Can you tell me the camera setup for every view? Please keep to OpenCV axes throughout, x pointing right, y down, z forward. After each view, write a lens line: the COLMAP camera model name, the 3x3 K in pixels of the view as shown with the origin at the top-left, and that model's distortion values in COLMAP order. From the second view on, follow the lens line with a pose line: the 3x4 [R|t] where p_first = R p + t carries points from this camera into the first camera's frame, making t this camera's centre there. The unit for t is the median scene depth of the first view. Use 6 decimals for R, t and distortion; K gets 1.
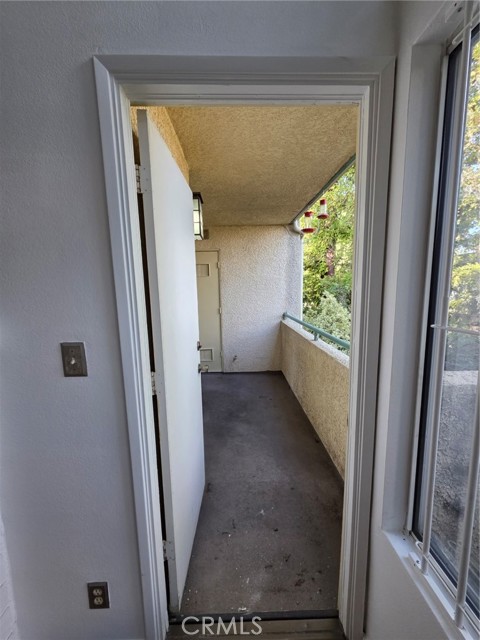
lens RADIAL K [[249.3, 0, 242.0], [0, 249.3, 321.7], [0, 0, 1]] dist [0.000840, 0.000012]
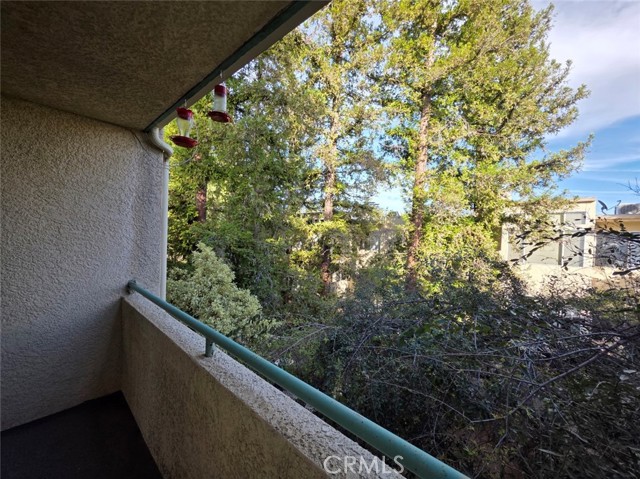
lens RADIAL K [[255.5, 0, 324.0], [0, 255.5, 239.7], [0, 0, 1]] dist [0.002146, 0.000071]
pose [[0.686206, 0.032868, 0.726664, 0.048817], [0.051369, 0.994295, -0.093482, -0.052238], [-0.725591, 0.101476, 0.680603, 0.280519]]
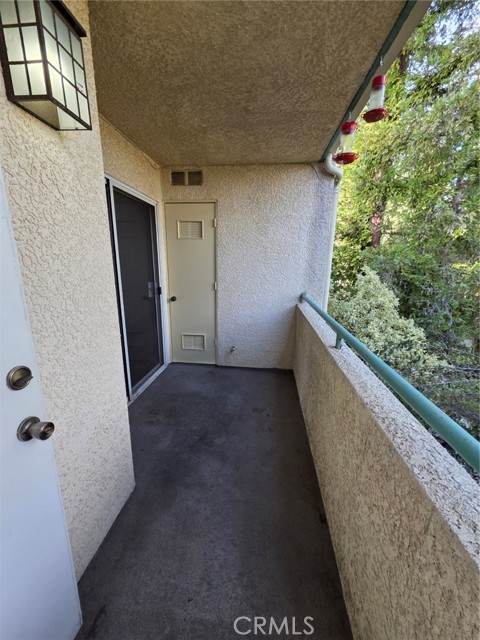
lens RADIAL K [[255.5, 0, 238.0], [0, 255.5, 322.4], [0, 0, 1]] dist [0.002146, 0.000071]
pose [[0.990444, 0.066453, -0.120847, 0.079230], [-0.053706, 0.992931, 0.105844, -0.019818], [0.127026, -0.098343, 0.987012, 0.230503]]
